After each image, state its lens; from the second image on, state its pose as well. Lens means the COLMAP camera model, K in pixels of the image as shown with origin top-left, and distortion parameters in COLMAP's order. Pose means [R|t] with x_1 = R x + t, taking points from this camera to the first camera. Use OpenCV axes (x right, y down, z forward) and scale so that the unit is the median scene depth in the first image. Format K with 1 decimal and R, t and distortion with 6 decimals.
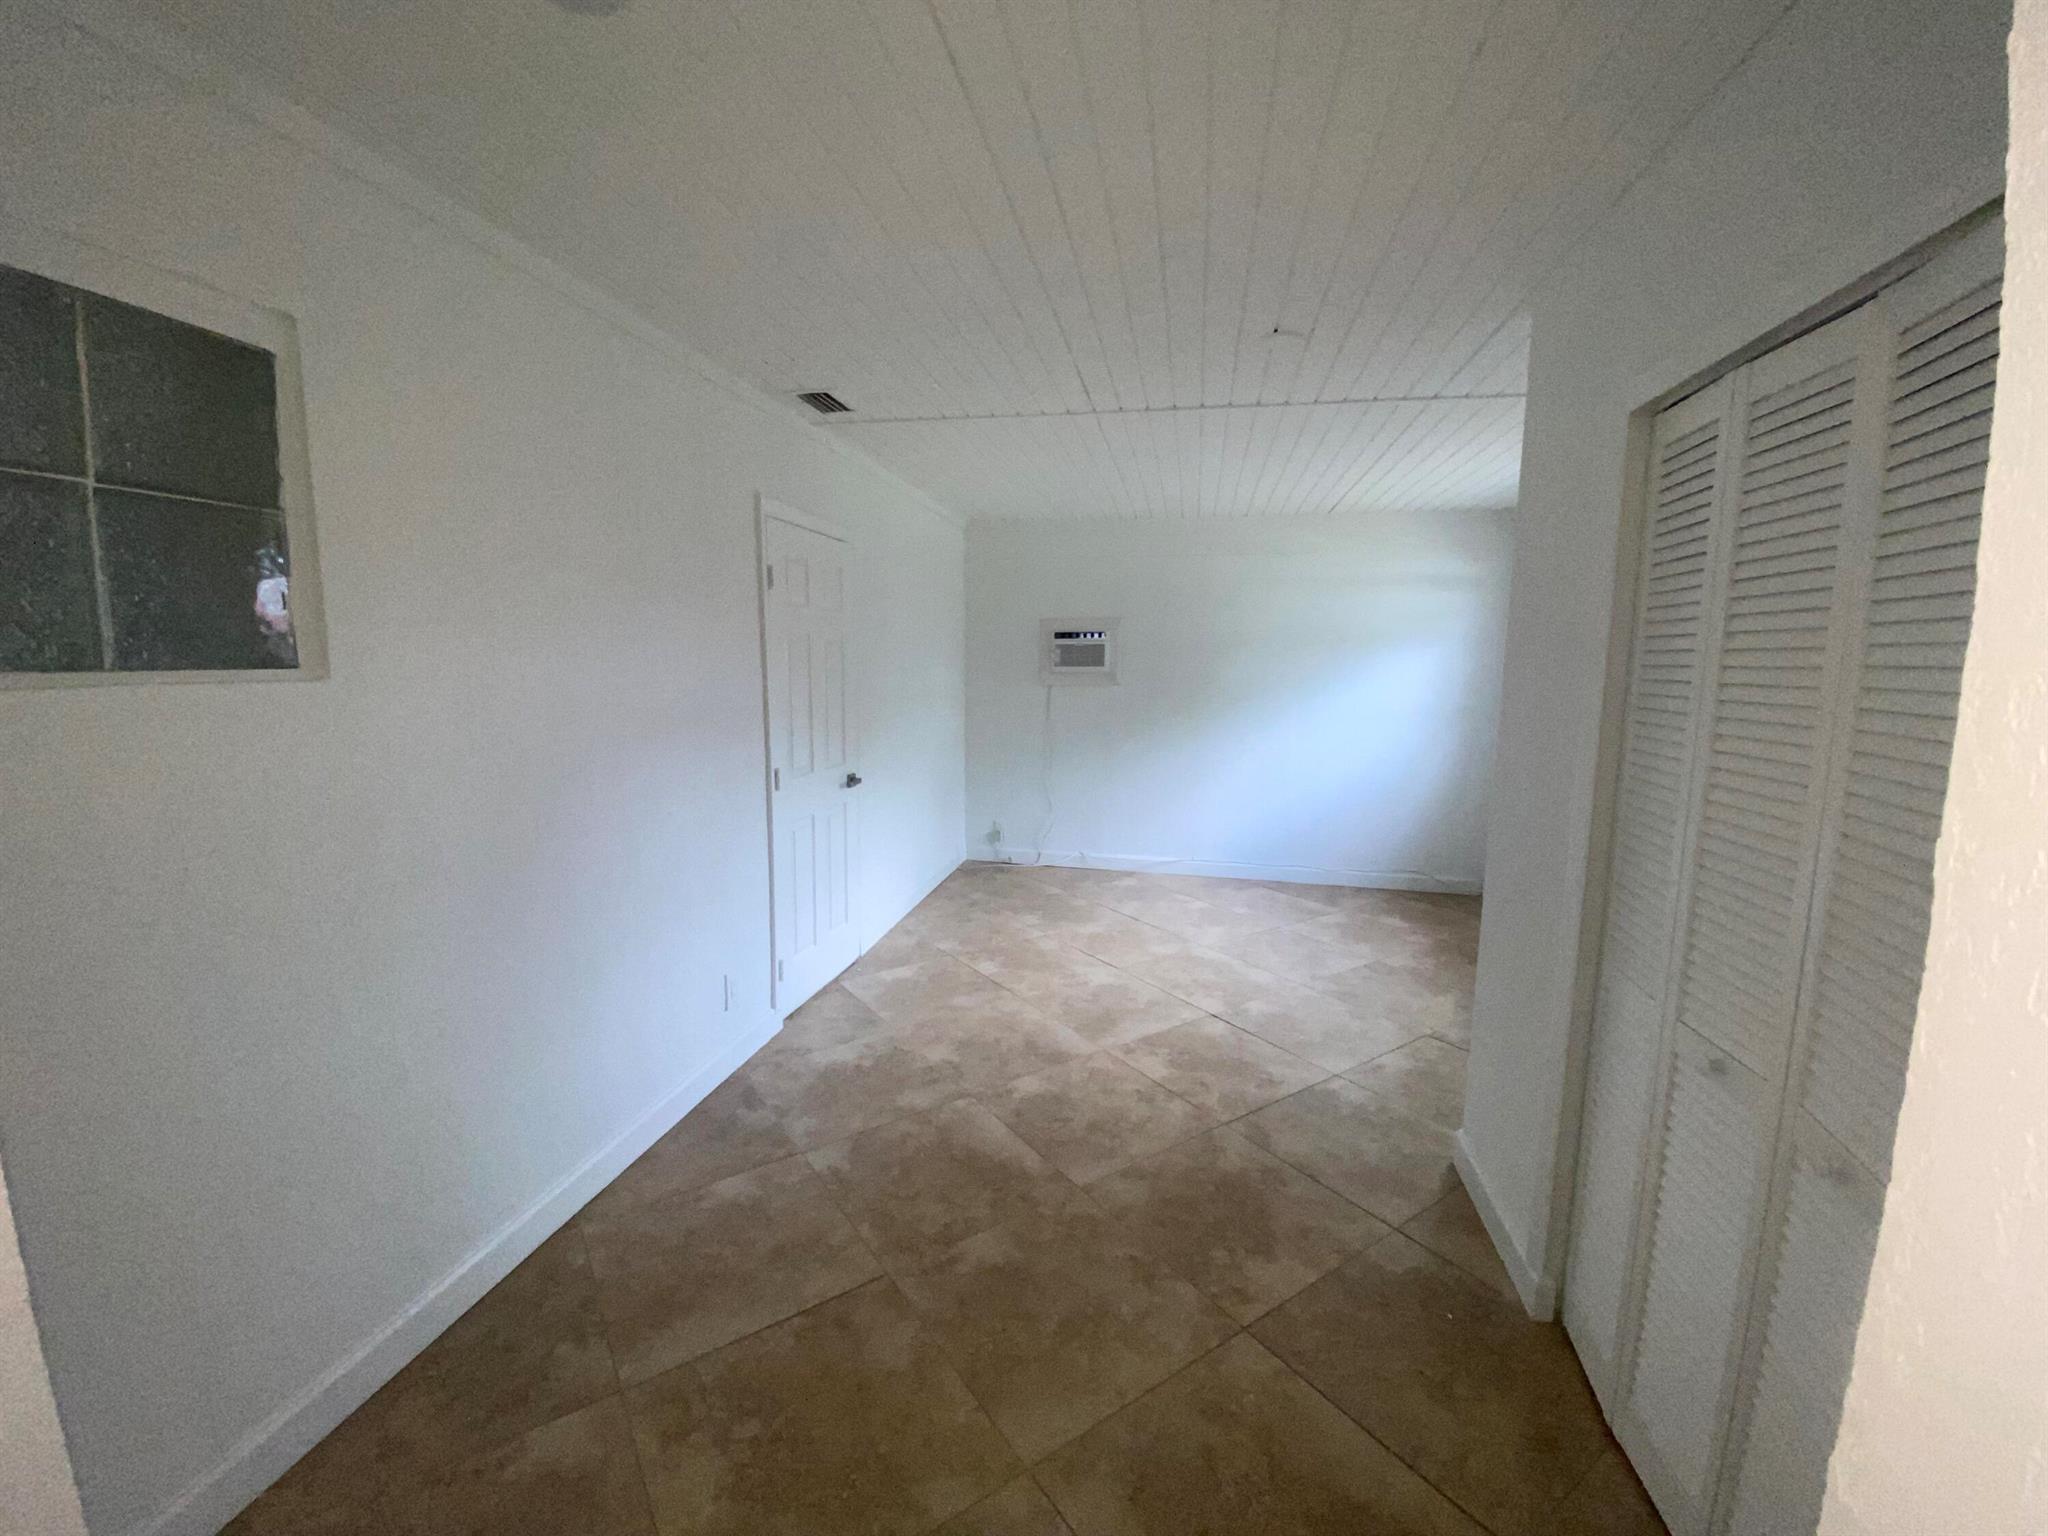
lens RADIAL K [[834.3, 0, 1024.0], [0, 834.3, 768.0], [0, 0, 1]] dist [-0.003246, -0.000400]
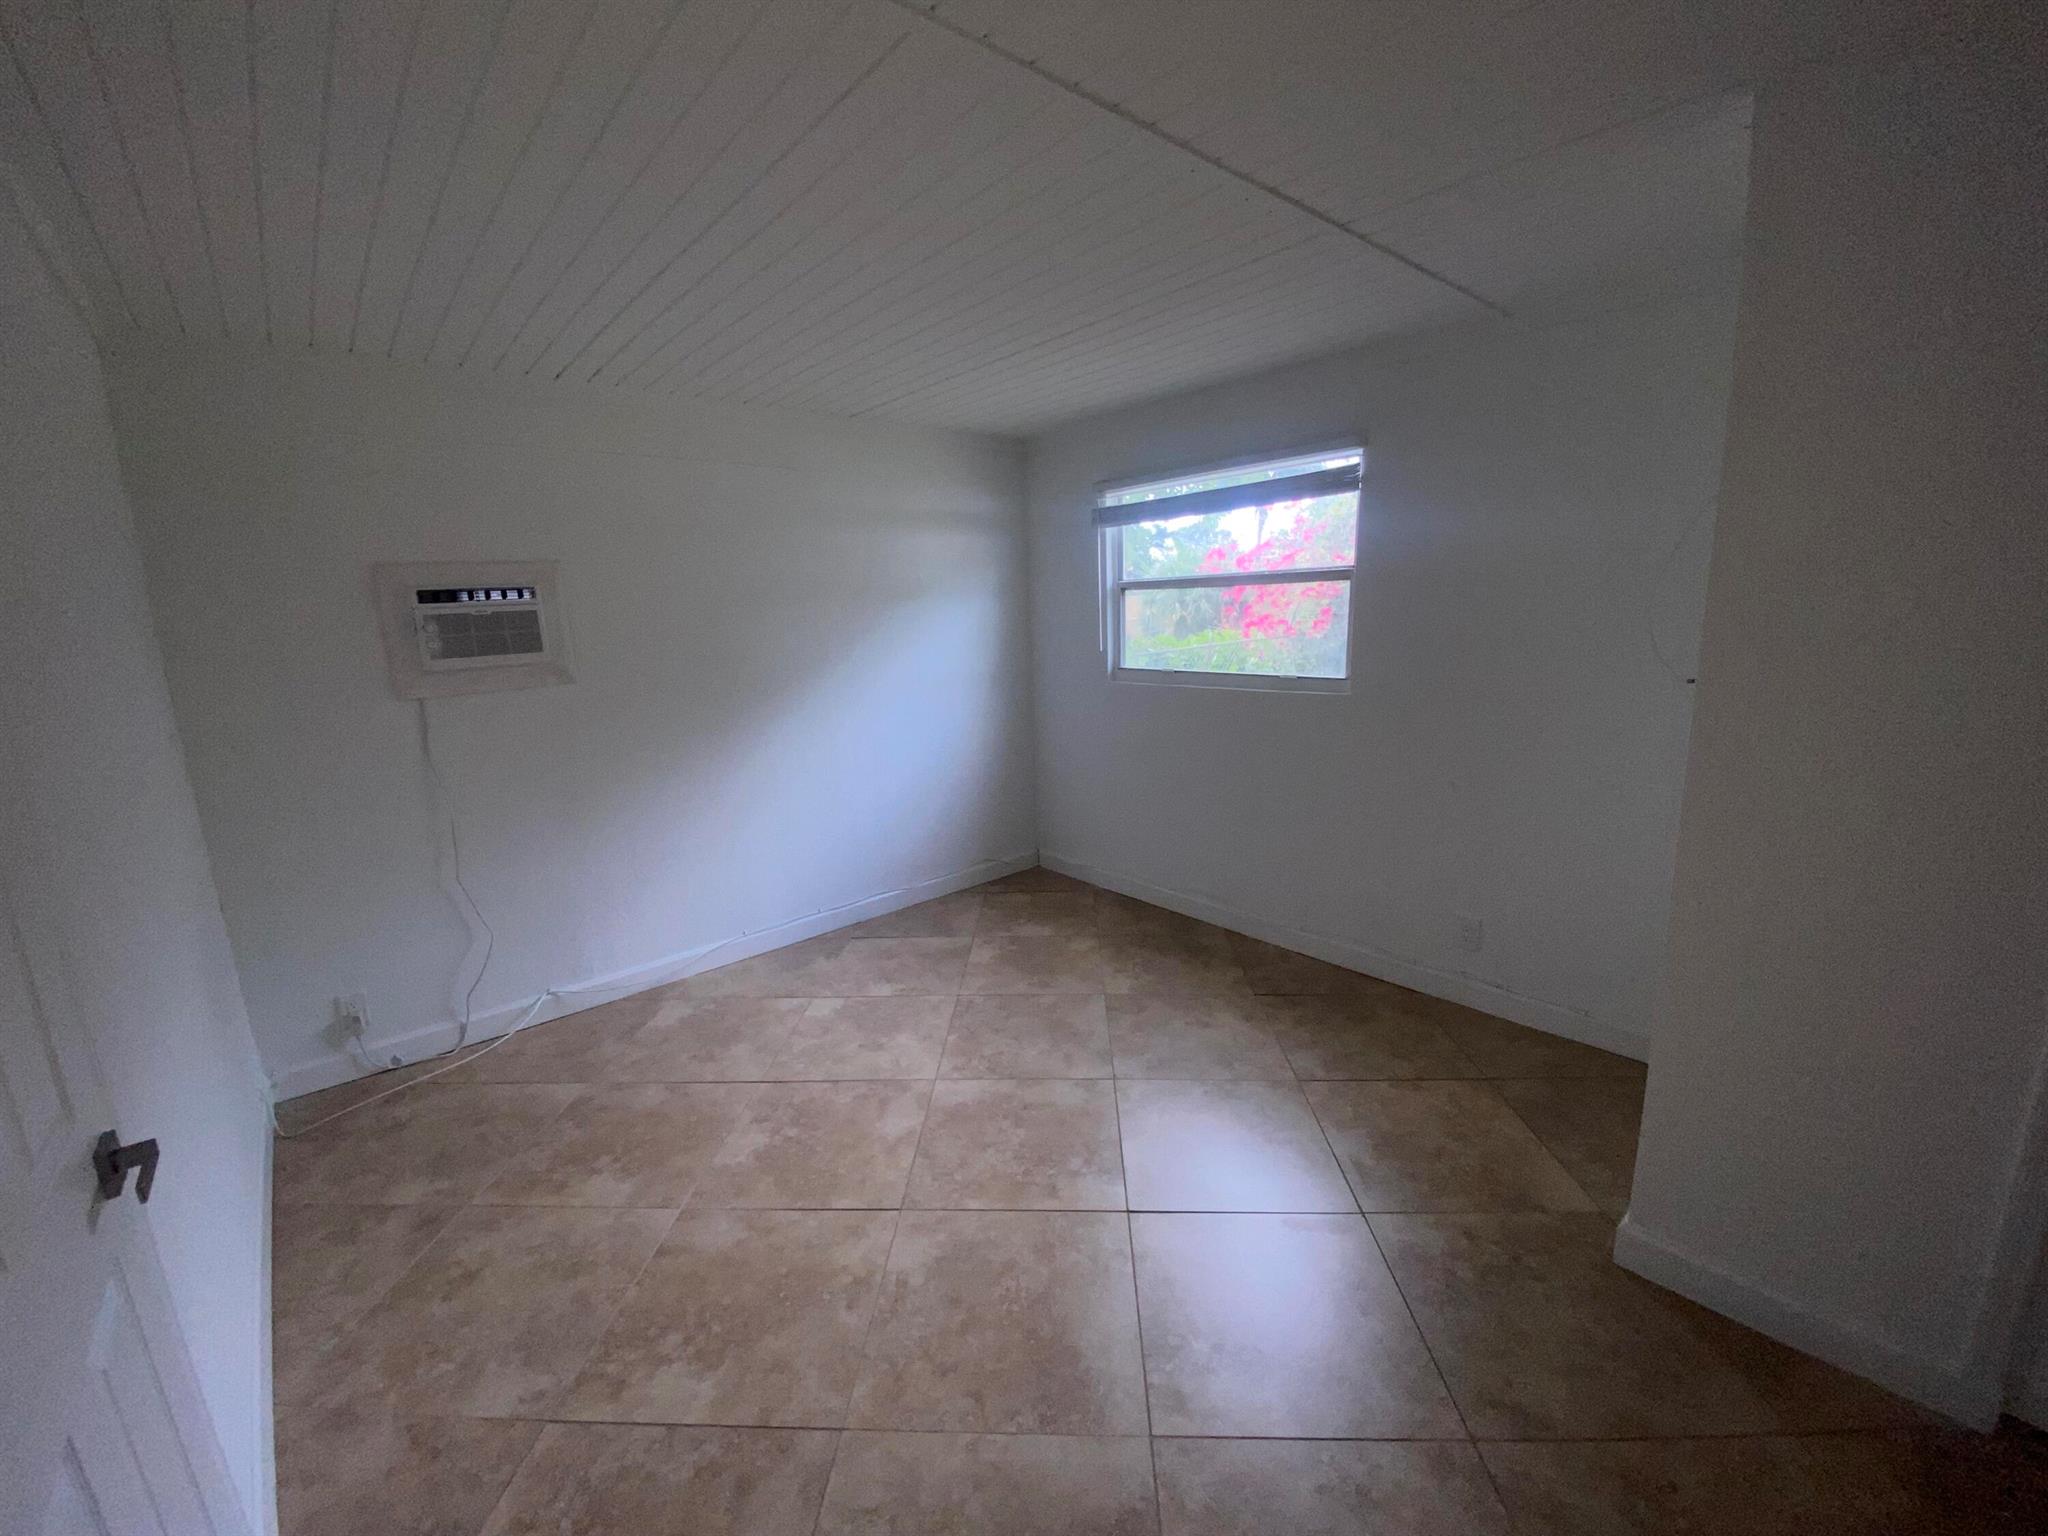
lens RADIAL K [[825.9, 0, 1024.0], [0, 825.9, 768.0], [0, 0, 1]] dist [0.029202, -0.023087]
pose [[0.599850, -0.193436, 0.776378, -0.154446], [0.143942, 0.980594, 0.133103, -0.077924], [-0.787058, 0.031911, 0.616053, 0.442534]]
